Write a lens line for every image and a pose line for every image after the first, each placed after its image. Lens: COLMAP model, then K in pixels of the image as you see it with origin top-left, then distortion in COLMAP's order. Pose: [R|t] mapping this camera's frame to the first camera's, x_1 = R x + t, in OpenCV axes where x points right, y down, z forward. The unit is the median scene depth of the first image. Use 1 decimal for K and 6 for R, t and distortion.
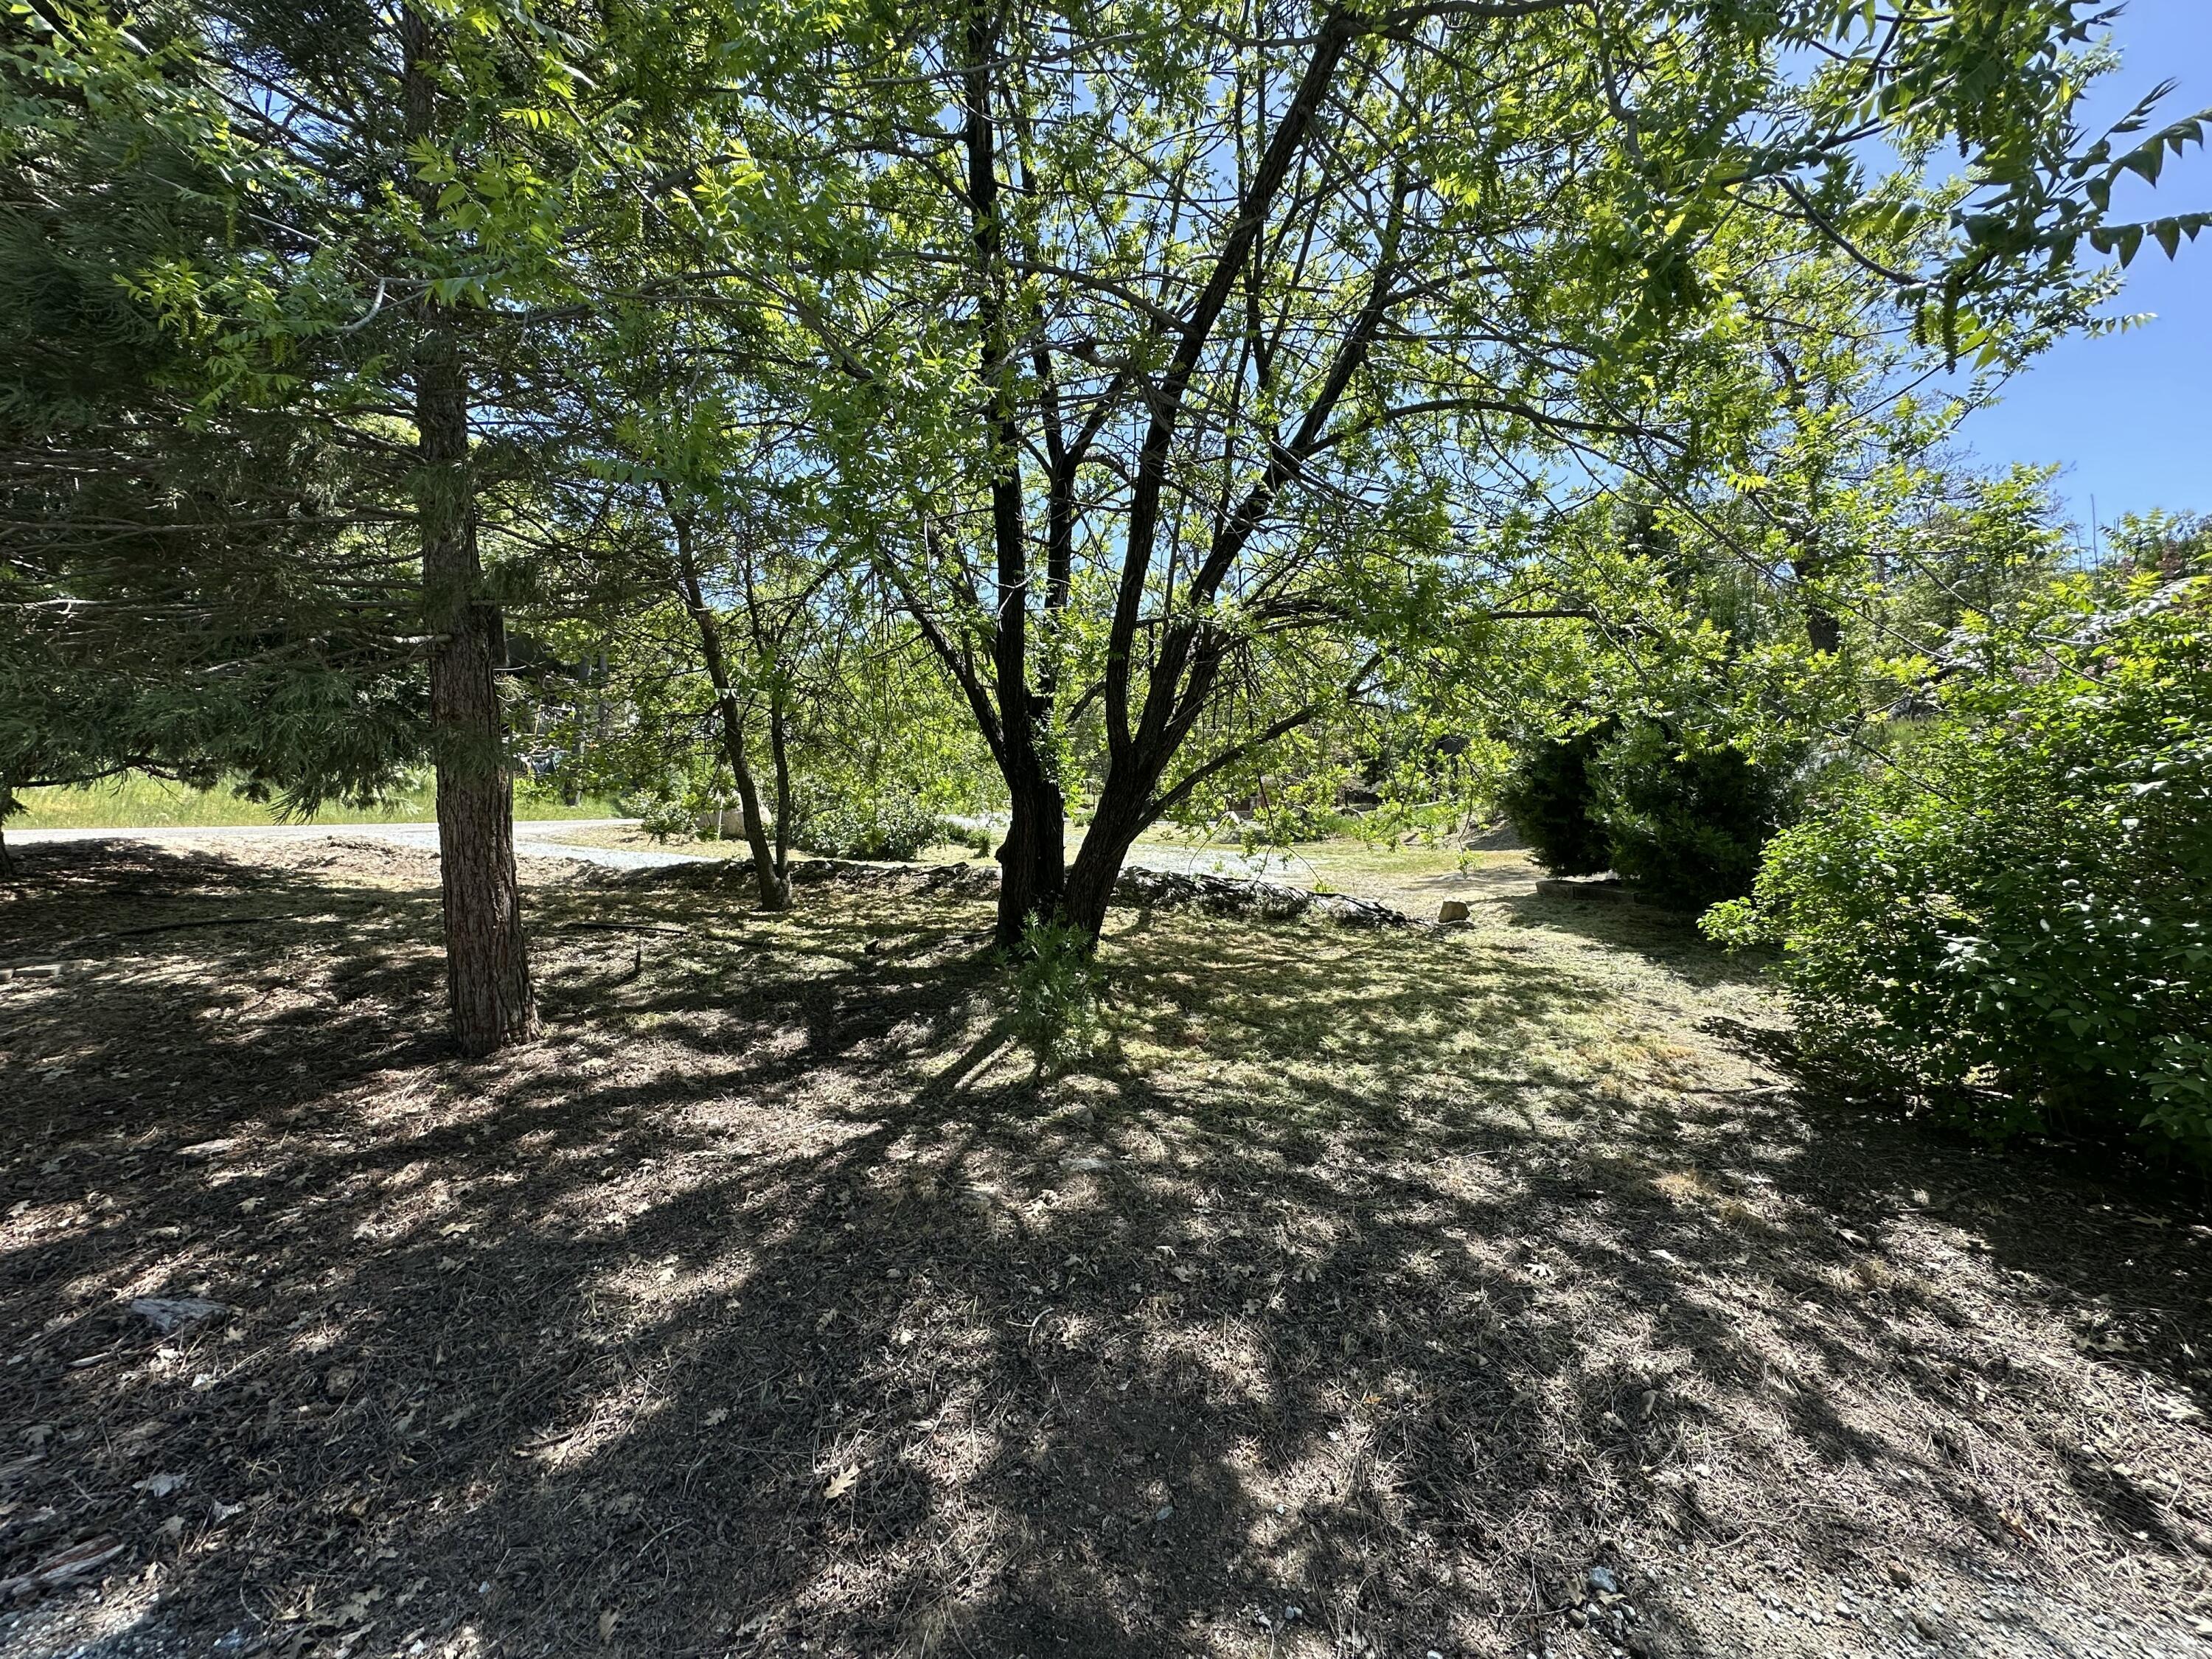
lens RADIAL K [[881.4, 0, 1103.8], [0, 881.4, 827.8], [0, 0, 1]] dist [-0.000681, 0.000081]
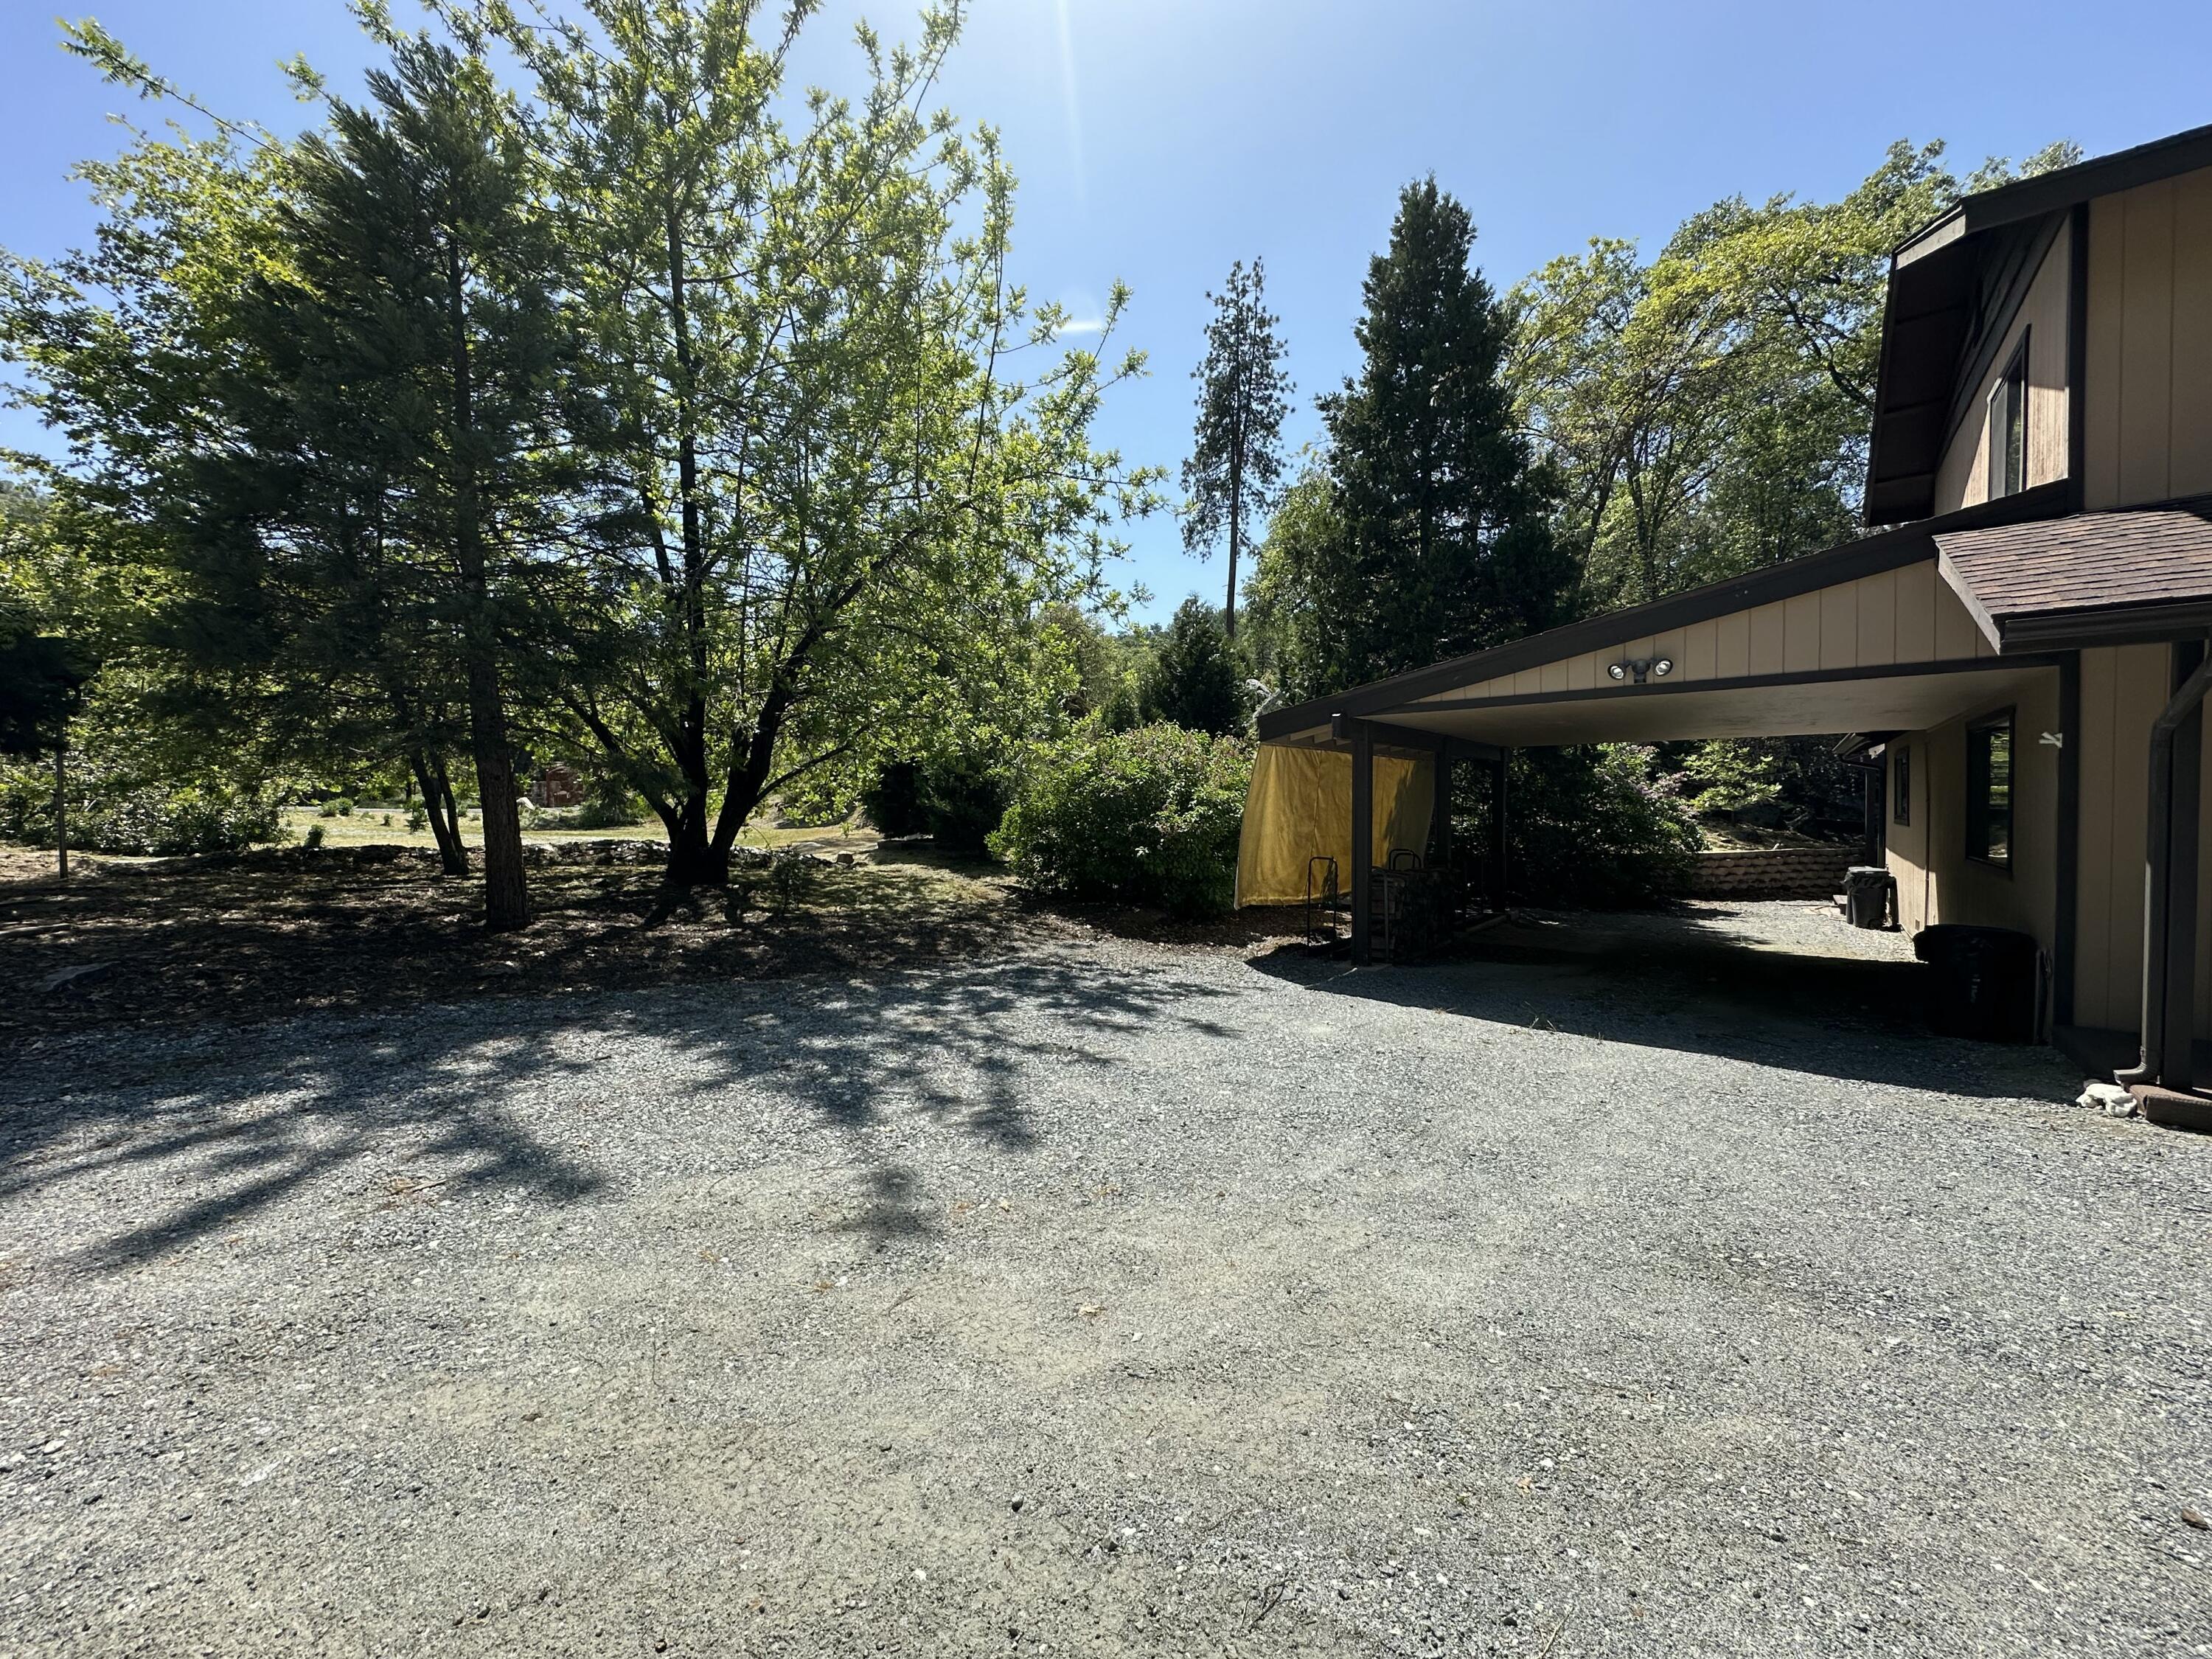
lens RADIAL K [[881.4, 0, 1103.8], [0, 881.4, 827.8], [0, 0, 1]] dist [-0.000681, 0.000081]
pose [[0.680046, -0.039502, 0.732104, -0.732532], [0.031612, 0.999199, 0.024549, 0.009189], [-0.732488, 0.006449, 0.680750, -0.768335]]
